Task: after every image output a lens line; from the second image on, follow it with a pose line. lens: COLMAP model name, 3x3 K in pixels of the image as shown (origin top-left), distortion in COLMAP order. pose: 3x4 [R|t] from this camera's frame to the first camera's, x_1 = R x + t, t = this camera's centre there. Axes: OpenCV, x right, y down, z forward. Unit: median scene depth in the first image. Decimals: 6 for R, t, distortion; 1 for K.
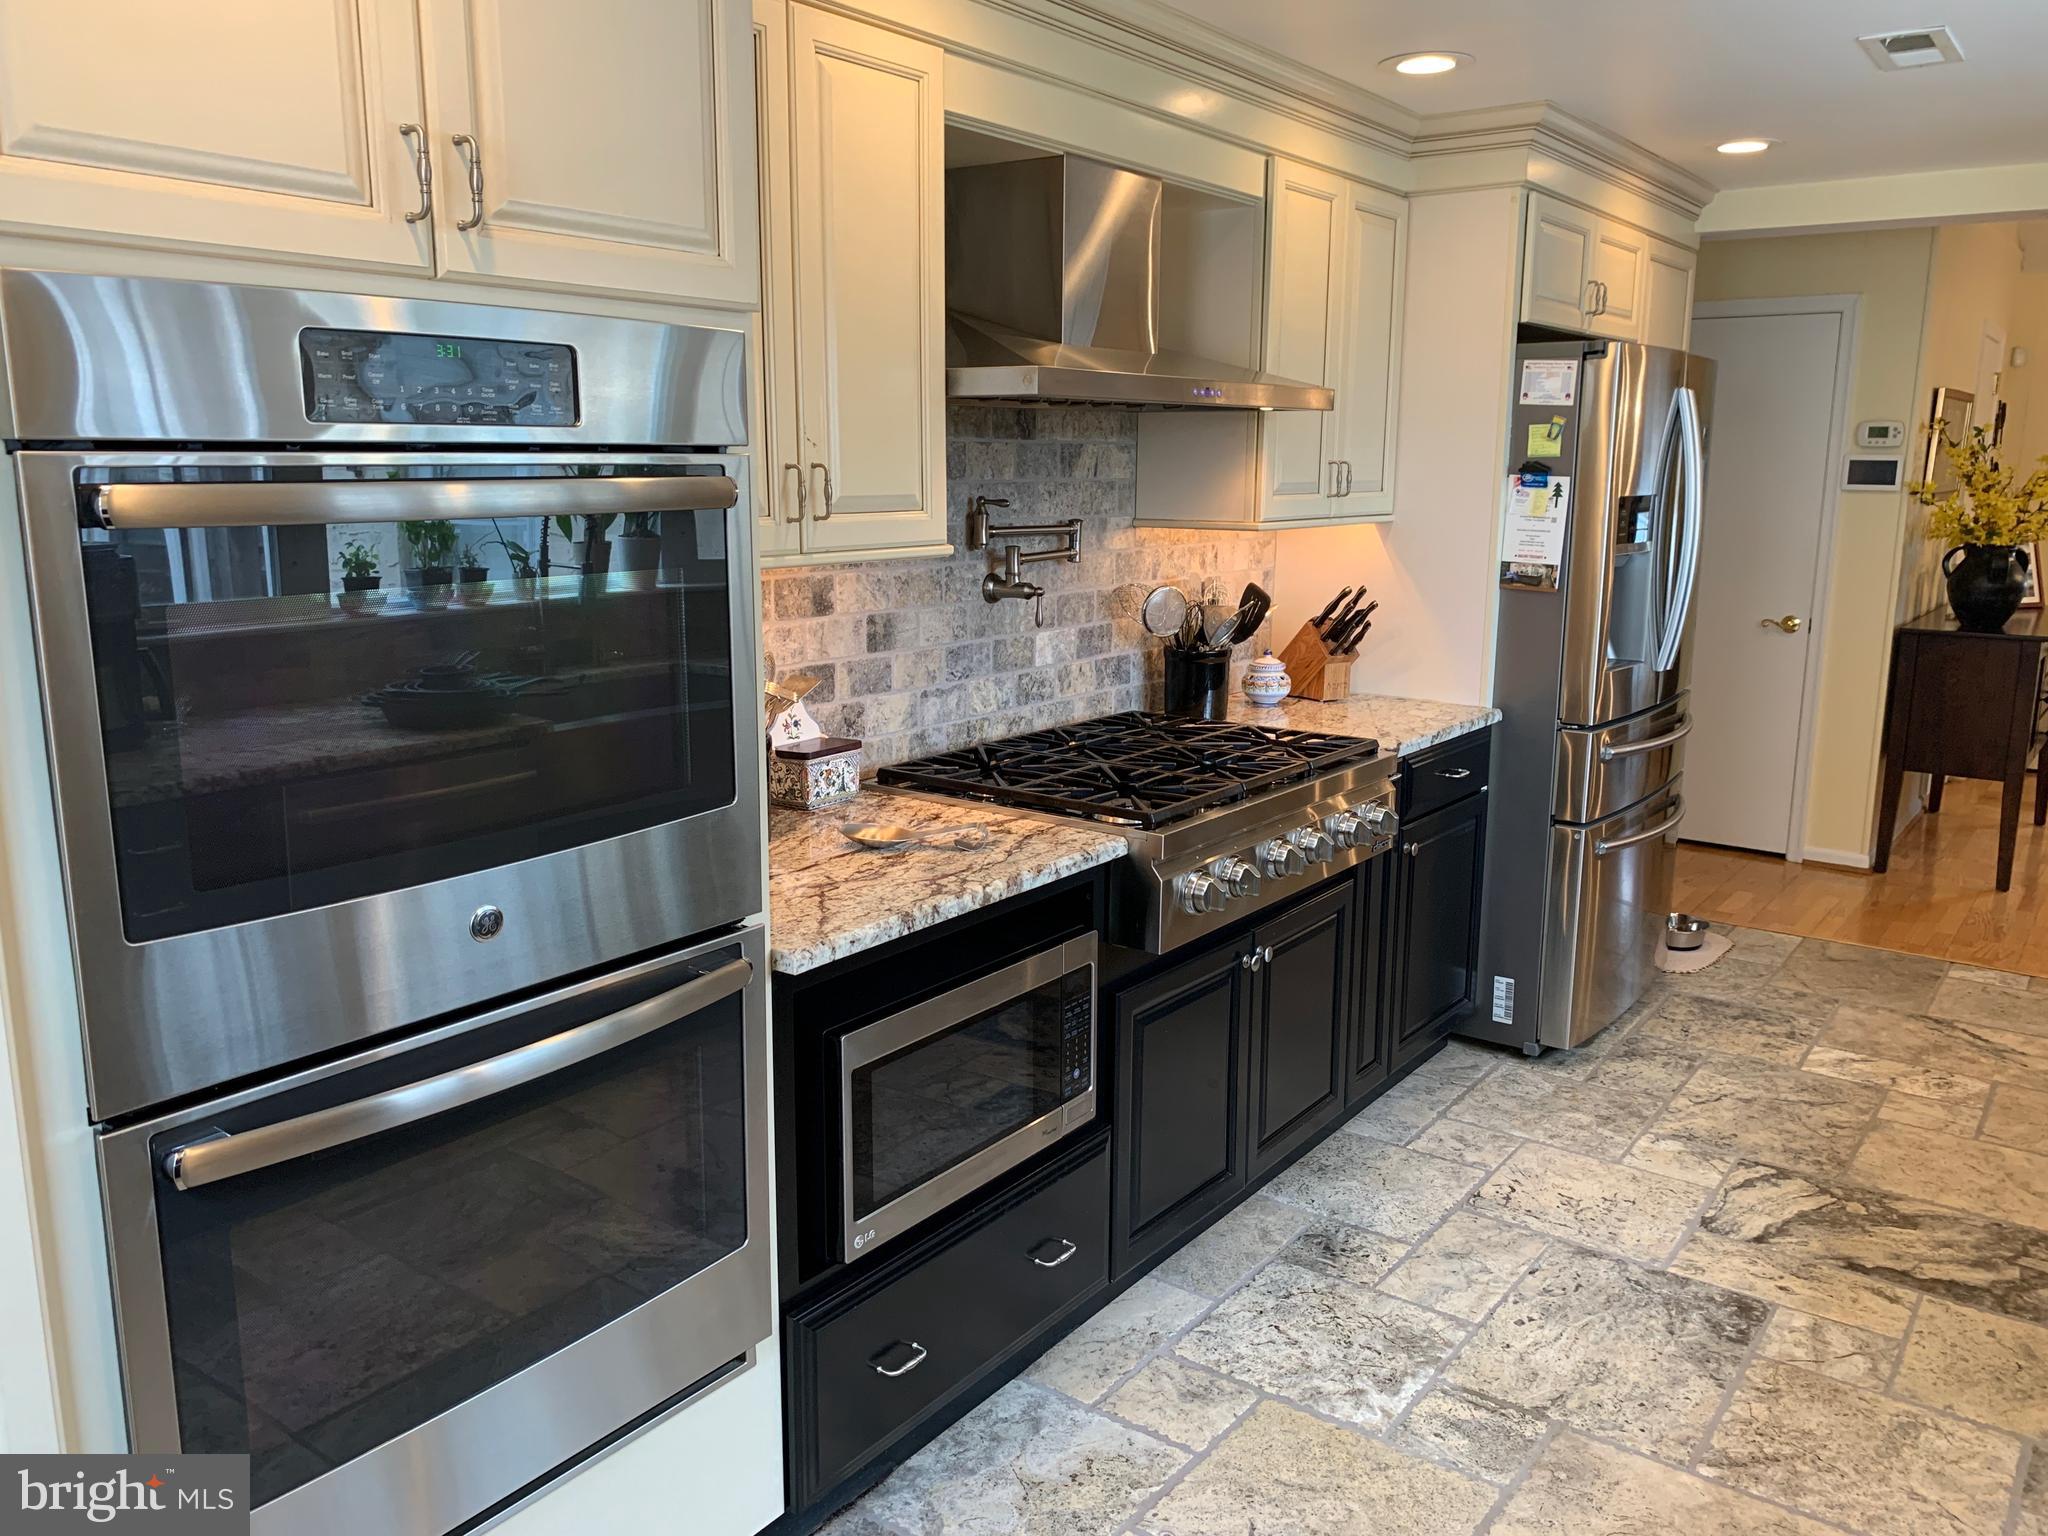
lens RADIAL K [[1562.7, 0, 1024.8], [0, 1562.7, 768.6], [0, 0, 1]] dist [0.032441, -0.049068]
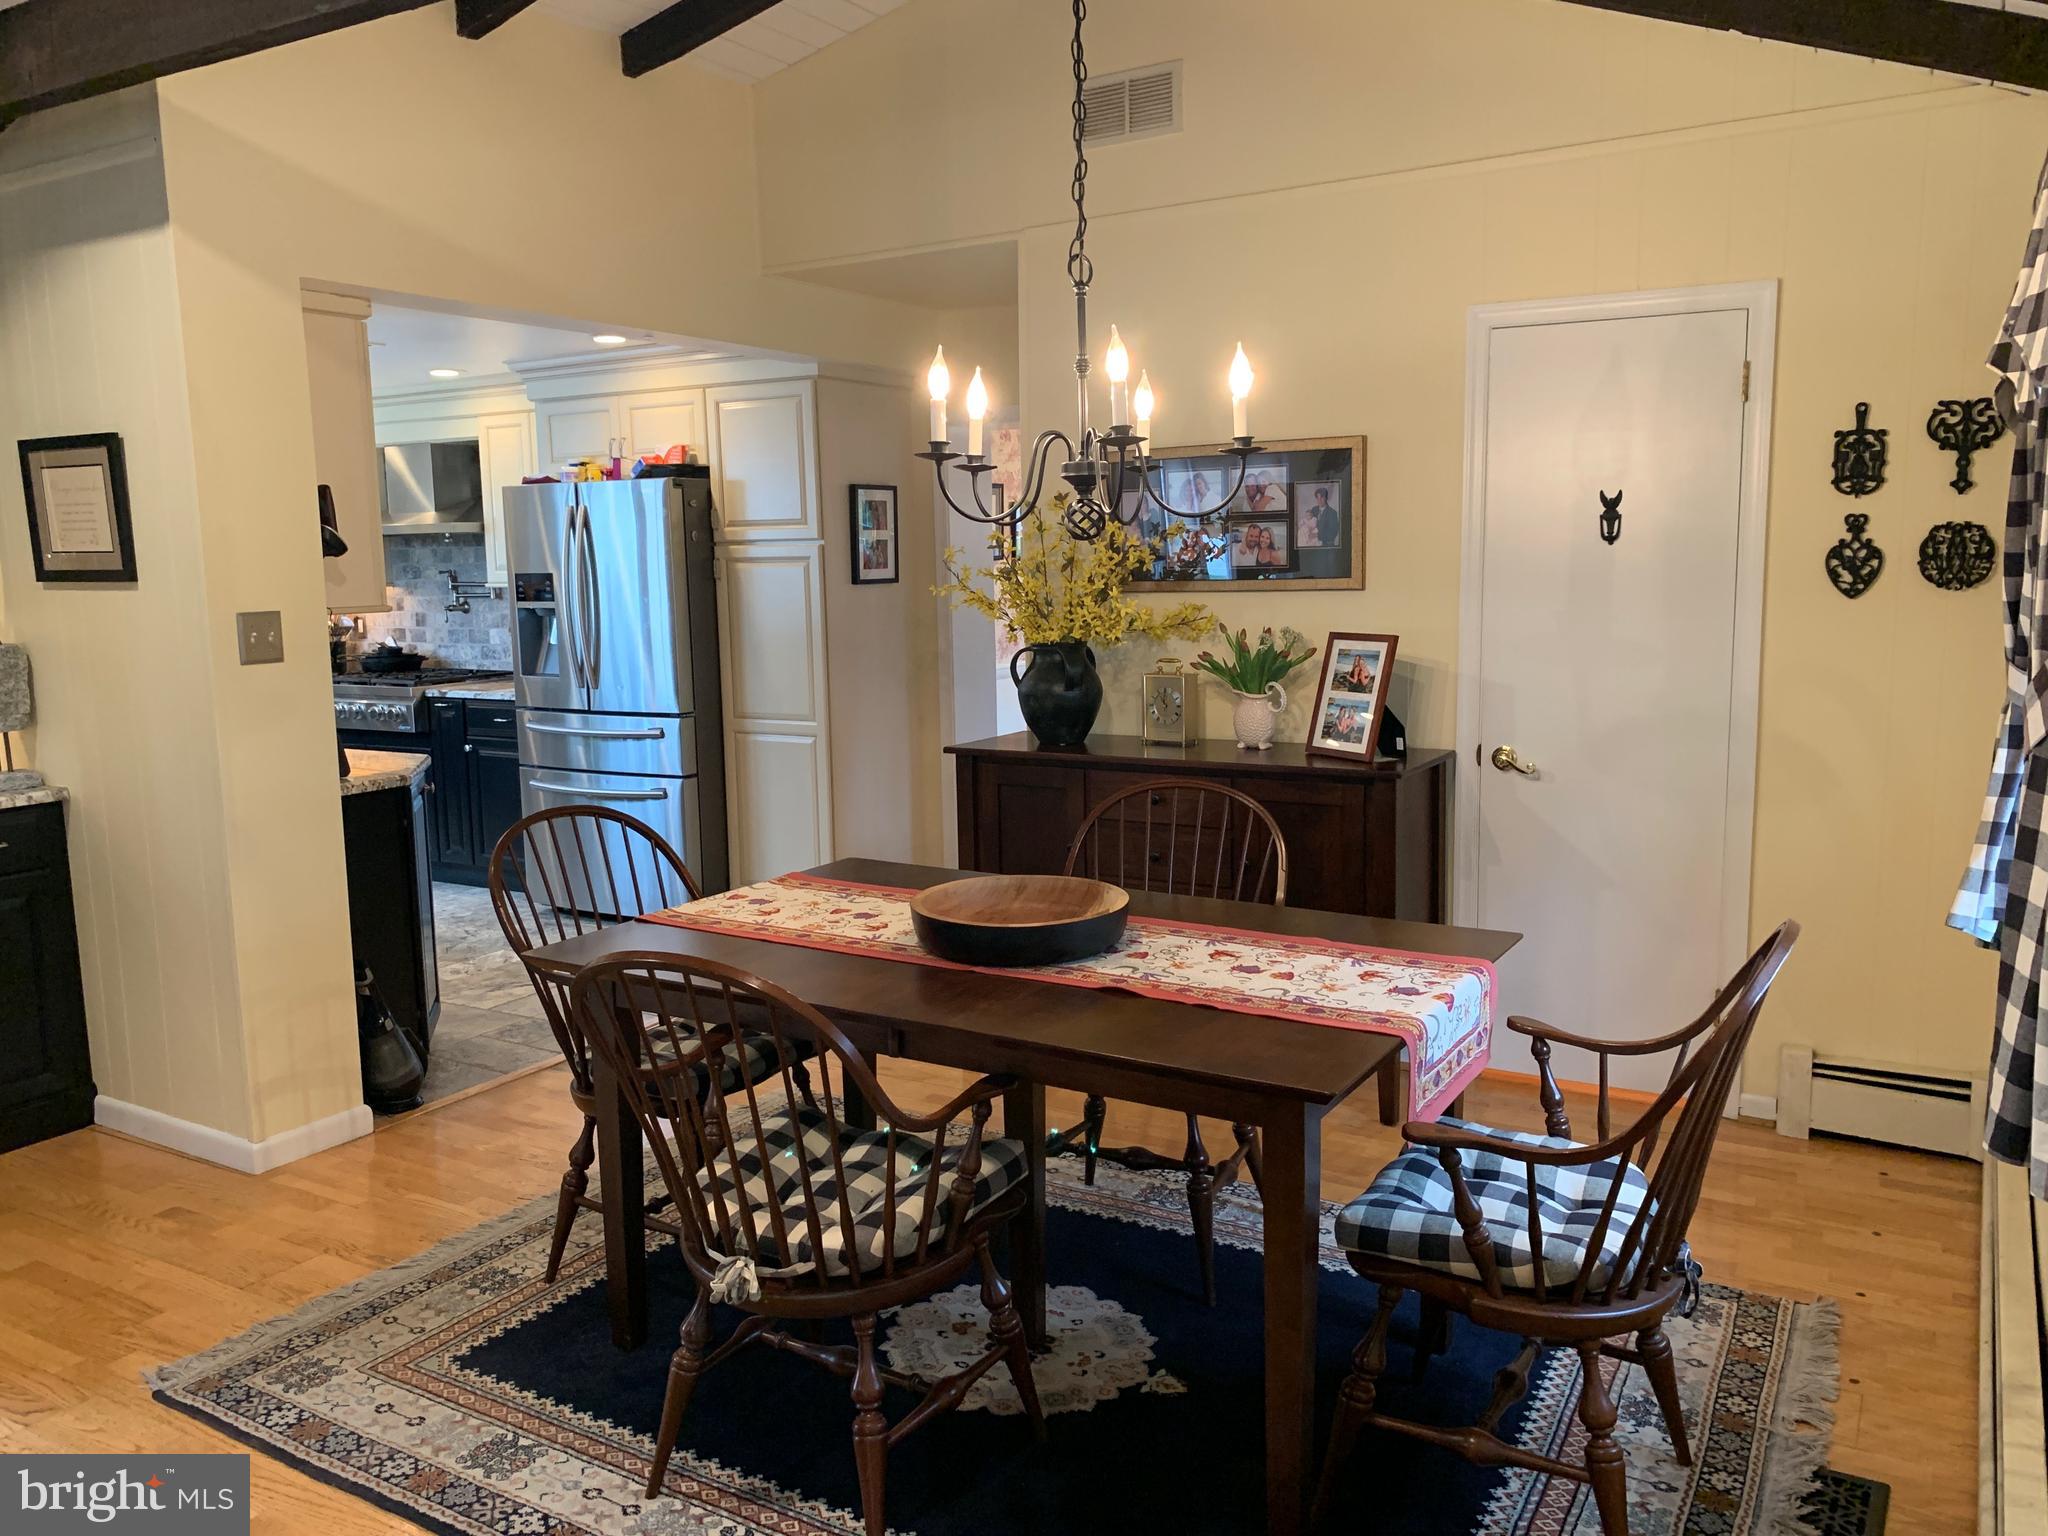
lens RADIAL K [[1562.7, 0, 1040.1], [0, 1562.7, 753.5], [0, 0, 1]] dist [0.032441, -0.049068]
pose [[0.119111, 0.121235, -0.985451, 2.732194], [-0.172713, 0.979916, 0.099678, -0.315091], [0.977744, 0.158327, 0.137658, 1.709205]]
